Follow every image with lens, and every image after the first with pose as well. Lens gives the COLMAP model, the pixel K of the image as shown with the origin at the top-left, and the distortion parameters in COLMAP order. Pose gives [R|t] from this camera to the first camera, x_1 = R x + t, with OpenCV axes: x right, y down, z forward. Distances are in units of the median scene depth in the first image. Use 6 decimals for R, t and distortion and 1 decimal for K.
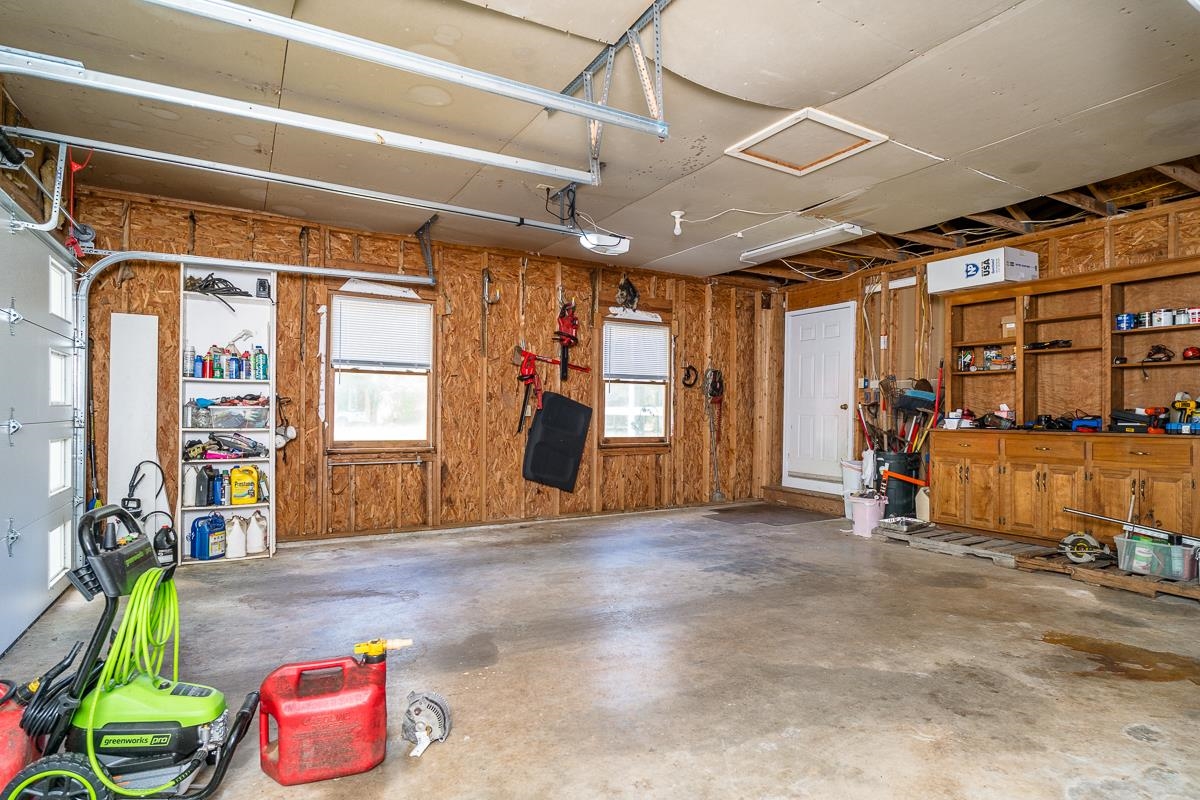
lens RADIAL K [[632.9, 0, 598.6], [0, 632.9, 406.0], [0, 0, 1]] dist [-0.006904, 0.000179]
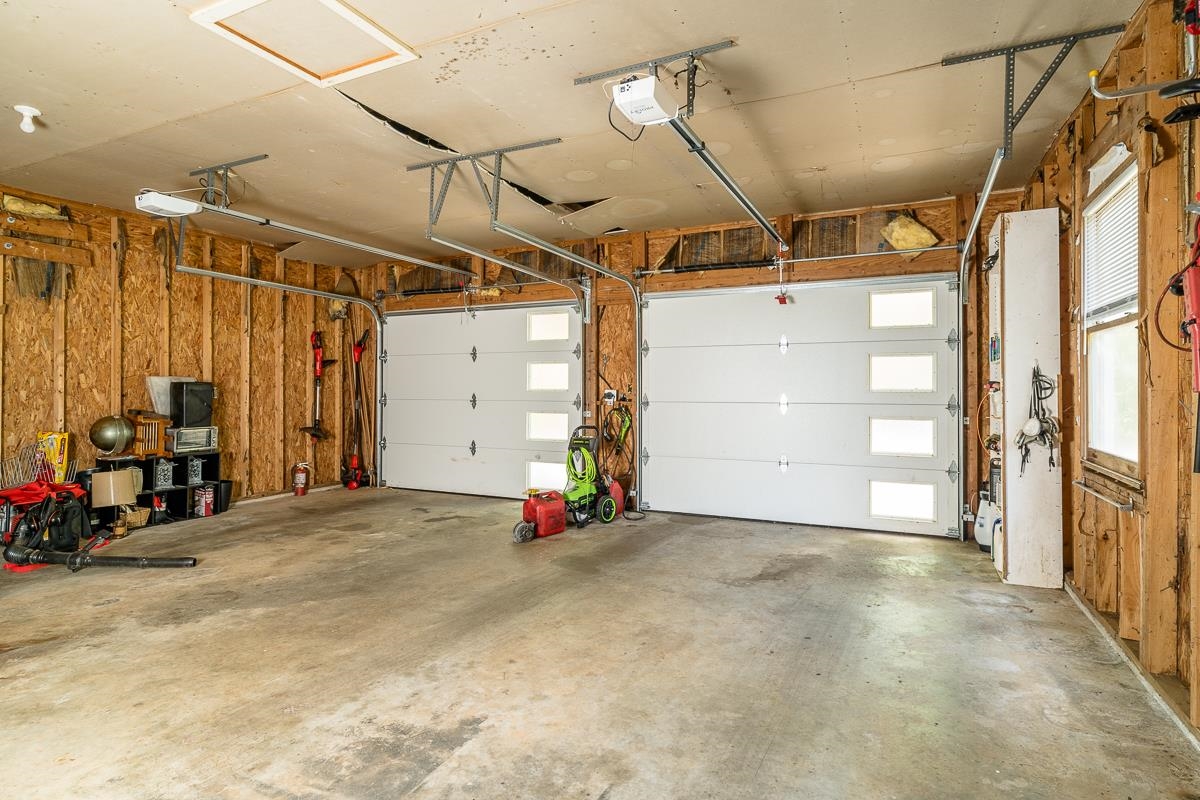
lens RADIAL K [[632.9, 0, 600.6], [0, 632.9, 394.2], [0, 0, 1]] dist [-0.006904, 0.000179]
pose [[-0.830064, -0.006482, -0.557631, 0.430089], [-0.003156, 0.999971, -0.006926, 0.013942], [0.557659, -0.003990, -0.830060, 1.737312]]
